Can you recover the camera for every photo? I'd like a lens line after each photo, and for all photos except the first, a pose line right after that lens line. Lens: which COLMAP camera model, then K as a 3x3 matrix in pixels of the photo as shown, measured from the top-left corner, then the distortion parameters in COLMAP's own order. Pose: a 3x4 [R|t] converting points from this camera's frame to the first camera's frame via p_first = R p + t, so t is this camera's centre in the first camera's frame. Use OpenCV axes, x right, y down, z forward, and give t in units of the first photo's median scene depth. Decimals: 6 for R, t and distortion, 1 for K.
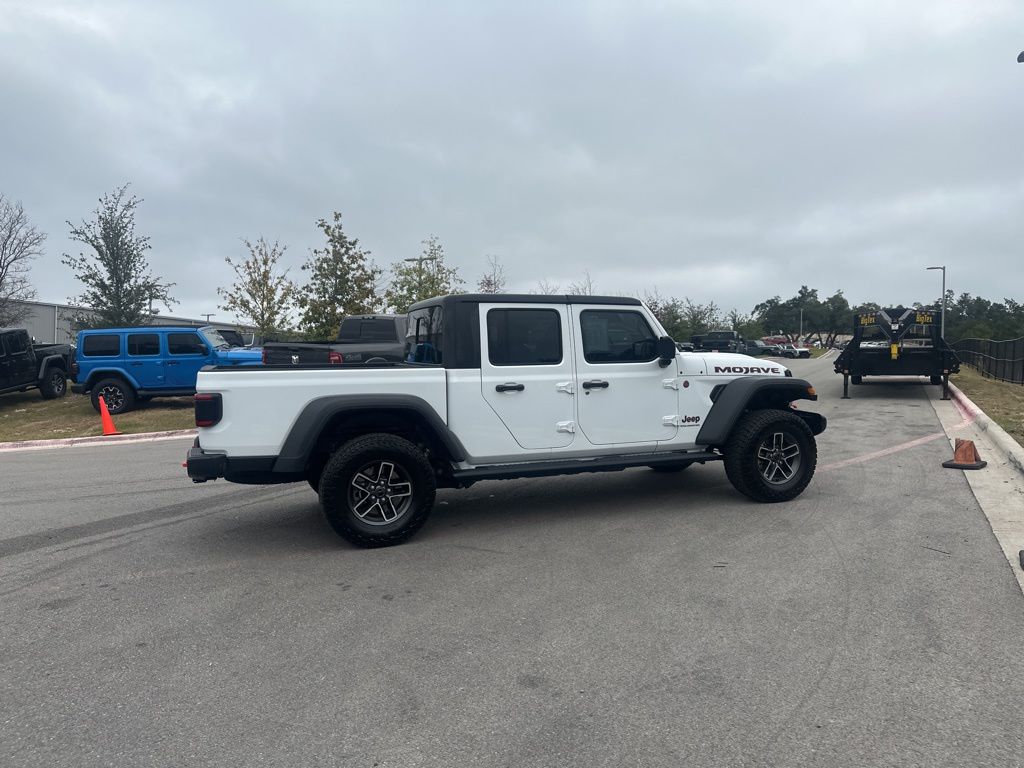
lens RADIAL K [[714.6, 0, 512.0], [0, 714.6, 384.0], [0, 0, 1]] dist [0.111949, -0.176316]
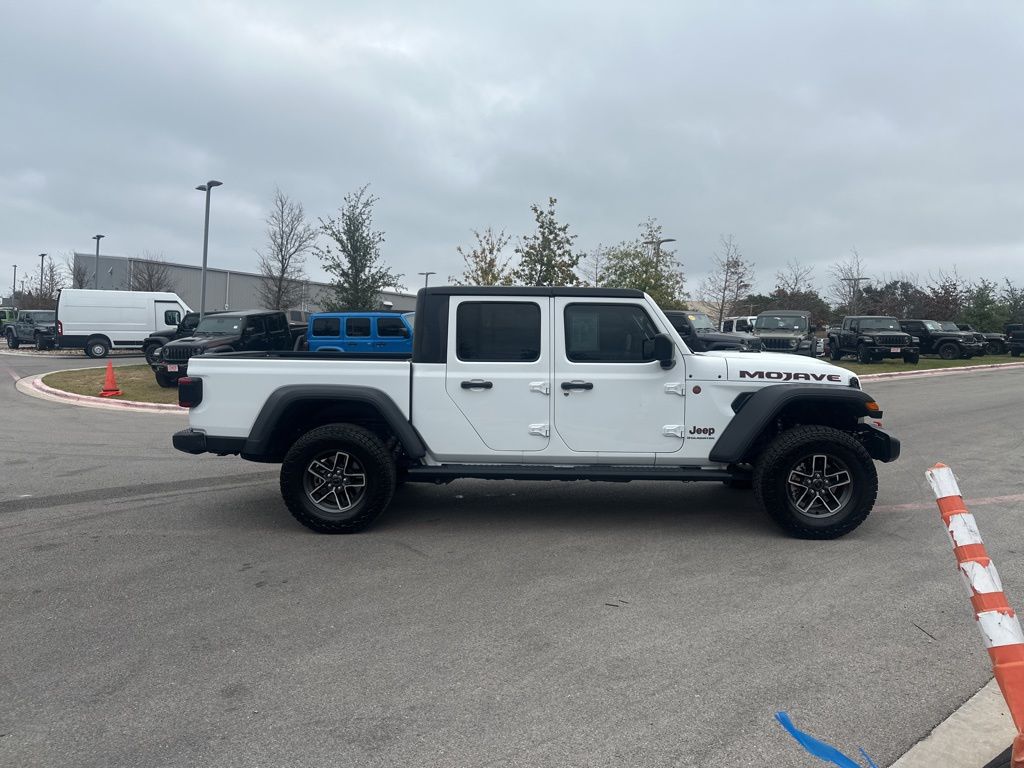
lens RADIAL K [[714.6, 0, 512.0], [0, 714.6, 384.0], [0, 0, 1]] dist [0.111949, -0.176316]
pose [[0.924048, 0.048212, -0.379224, 0.362581], [-0.039056, 0.998731, 0.031805, -0.025277], [0.380276, -0.014579, 0.924758, 0.120709]]
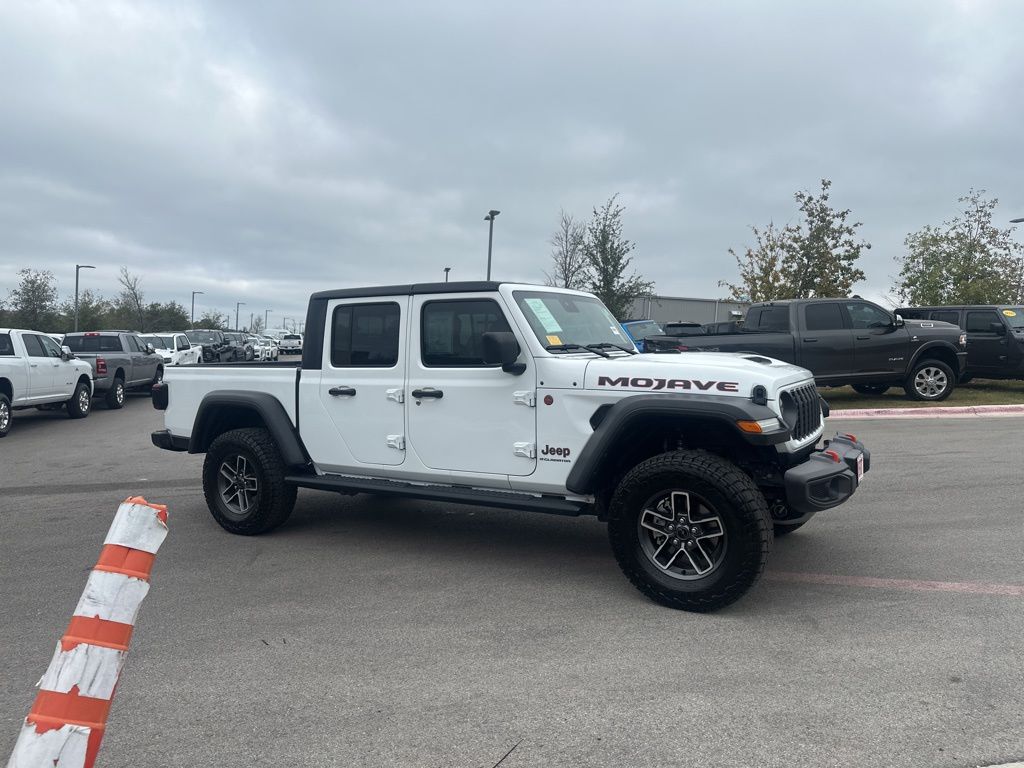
lens RADIAL K [[714.6, 0, 512.0], [0, 714.6, 384.0], [0, 0, 1]] dist [0.111949, -0.176316]
pose [[0.619439, 0.043838, -0.783820, 0.758720], [-0.030444, 0.999030, 0.031815, -0.036049], [0.784454, 0.004155, 0.620173, 0.541835]]
